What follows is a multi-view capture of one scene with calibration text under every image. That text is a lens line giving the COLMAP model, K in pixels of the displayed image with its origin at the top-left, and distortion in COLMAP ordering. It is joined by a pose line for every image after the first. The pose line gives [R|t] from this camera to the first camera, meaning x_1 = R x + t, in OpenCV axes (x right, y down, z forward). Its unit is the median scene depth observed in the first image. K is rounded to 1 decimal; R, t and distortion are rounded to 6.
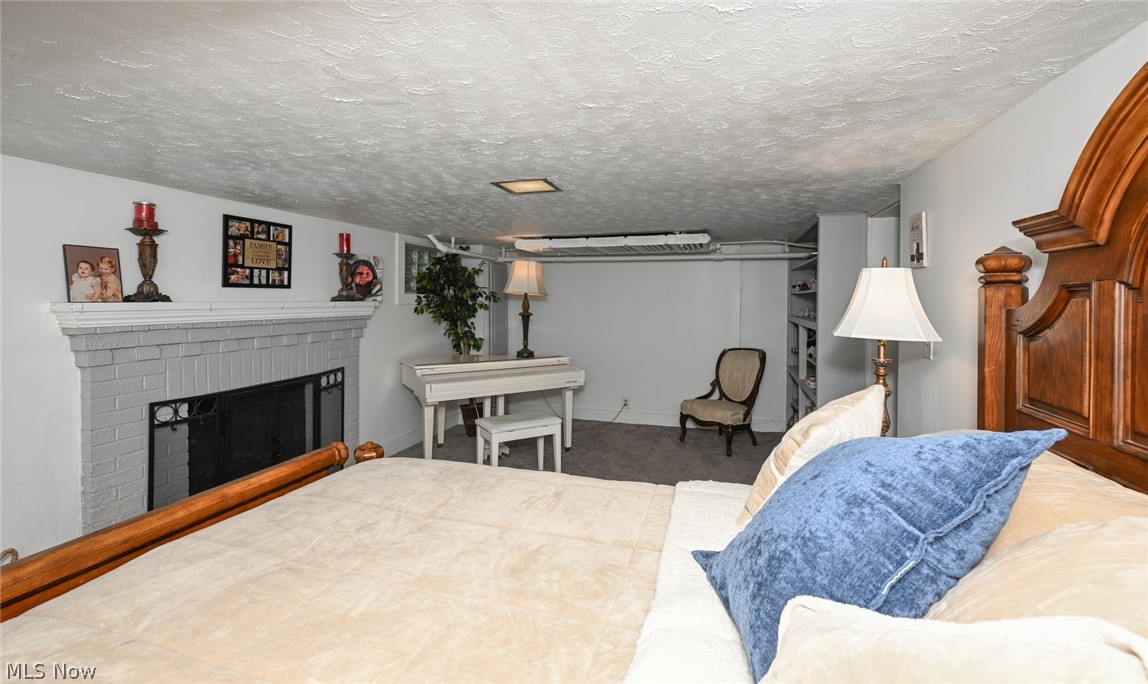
lens RADIAL K [[497.5, 0, 571.0], [0, 497.5, 302.7], [0, 0, 1]] dist [0.003444, 0.000147]
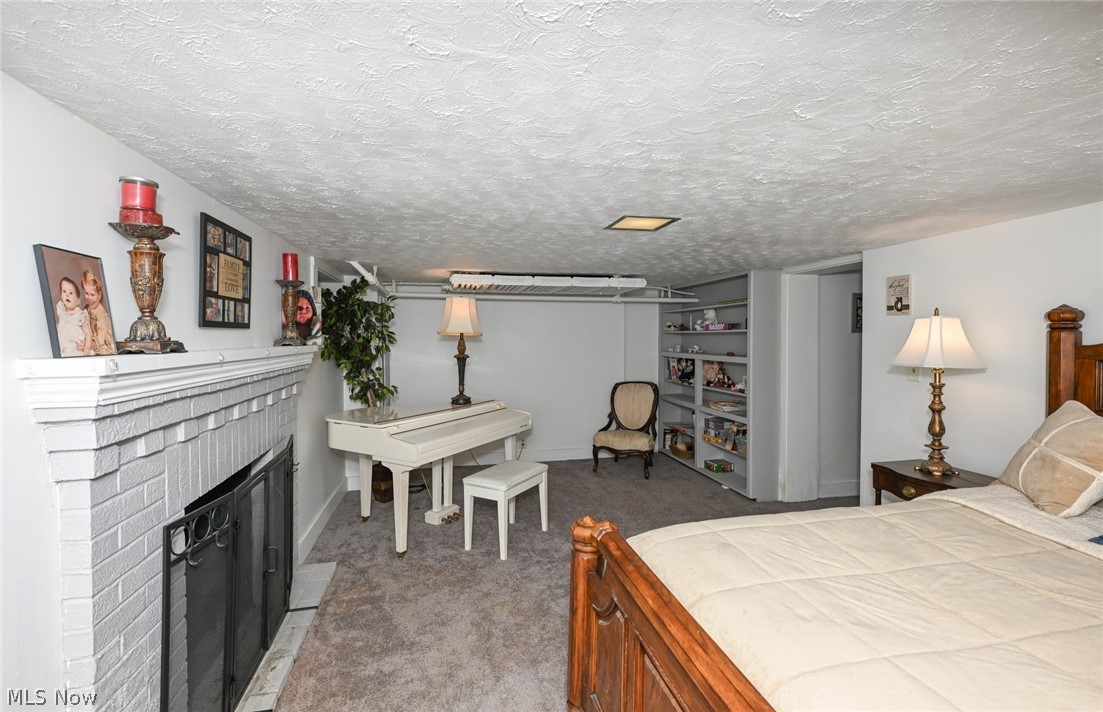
lens RADIAL K [[484.9, 0, 550.9], [0, 484.9, 344.8], [0, 0, 1]] dist [-0.005252, -0.000392]
pose [[0.868960, -0.014668, 0.494664, -0.418124], [0.009999, 0.999877, 0.012084, -0.008053], [-0.494781, -0.005554, 0.869000, 0.165235]]
